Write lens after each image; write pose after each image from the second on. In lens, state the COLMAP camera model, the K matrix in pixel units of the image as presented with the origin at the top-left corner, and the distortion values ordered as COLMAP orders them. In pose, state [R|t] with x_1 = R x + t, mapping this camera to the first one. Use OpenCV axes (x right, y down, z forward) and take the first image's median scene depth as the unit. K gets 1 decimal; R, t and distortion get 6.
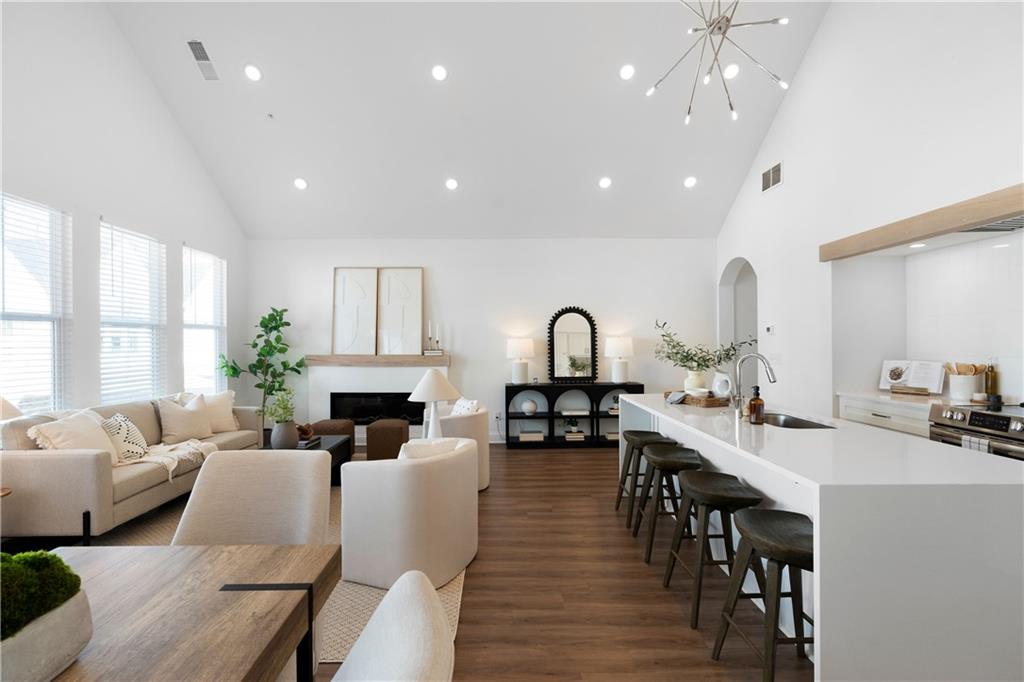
lens RADIAL K [[462.6, 0, 501.3], [0, 462.6, 342.0], [0, 0, 1]] dist [-0.011260, 0.003673]
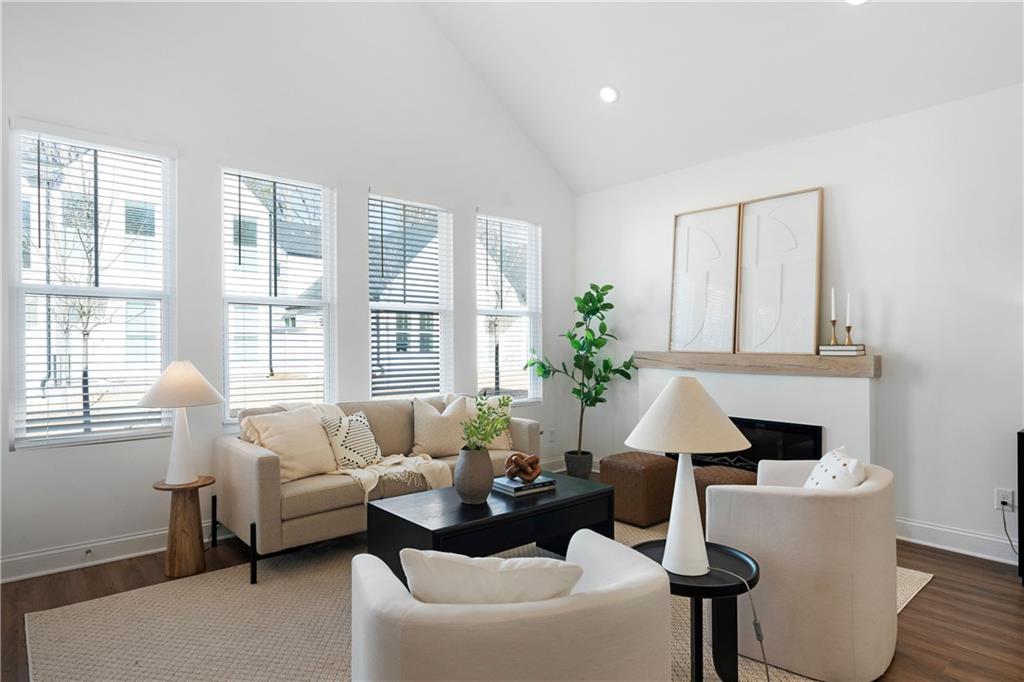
lens RADIAL K [[585.1, 0, 512.5], [0, 585.1, 342.6], [0, 0, 1]] dist [-0.001783, -0.002678]
pose [[0.656472, 0.002936, -0.754345, 0.114591], [-0.003888, 0.999992, 0.000509, 0.017321], [0.754341, 0.002599, 0.656478, 0.337882]]
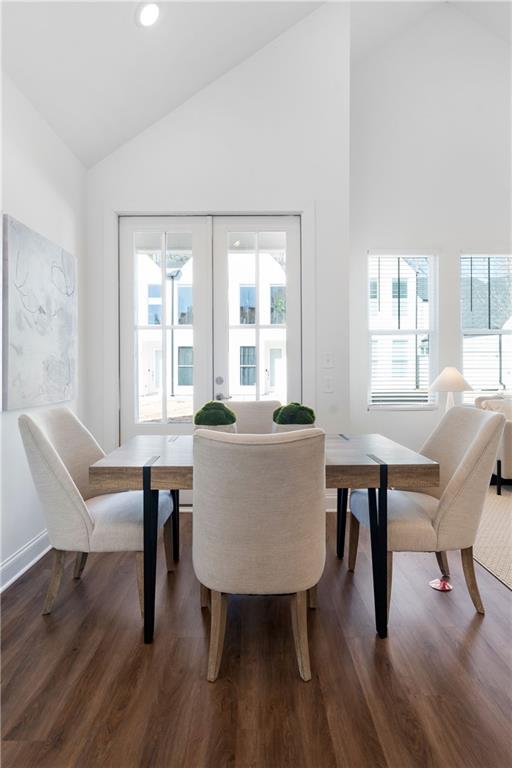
lens RADIAL K [[438.8, 0, 257.2], [0, 438.8, 369.9], [0, 0, 1]] dist [-0.001783, -0.002678]
pose [[0.008761, 0.007012, -0.999937, 0.251616], [0.006339, 0.999955, 0.007068, 0.034440], [0.999942, -0.006400, 0.008716, 0.113130]]
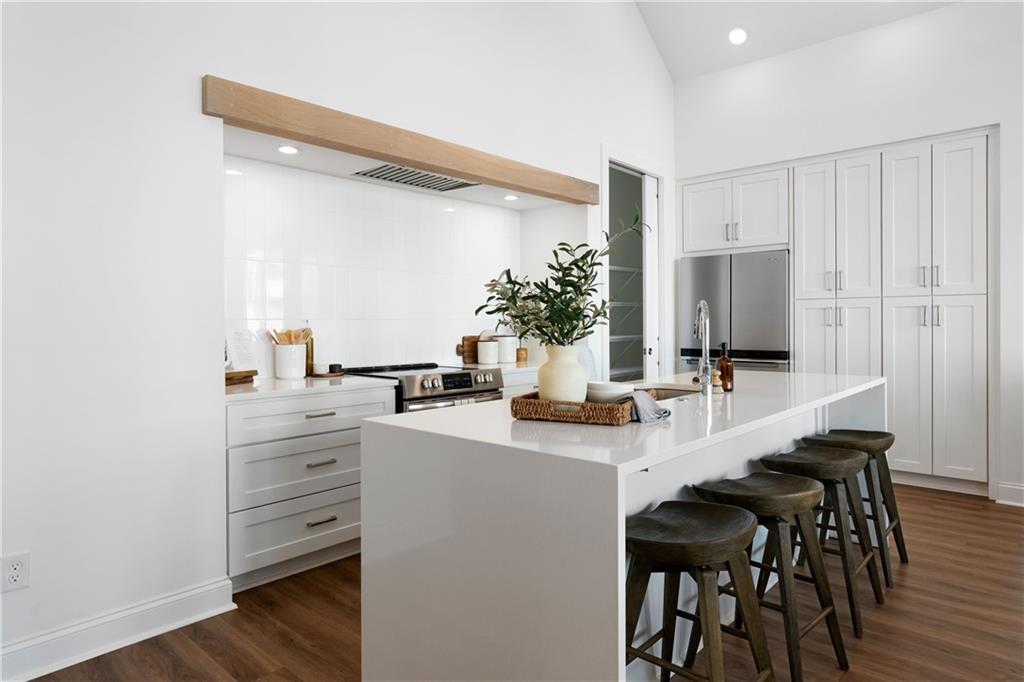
lens RADIAL K [[605.8, 0, 501.4], [0, 605.8, 324.0], [0, 0, 1]] dist [-0.007666, 0.003186]
pose [[-0.734148, 0.011608, 0.678890, 0.062982], [0.012336, 0.999917, -0.003757, 0.029669], [-0.678878, 0.005617, -0.734230, 0.933280]]
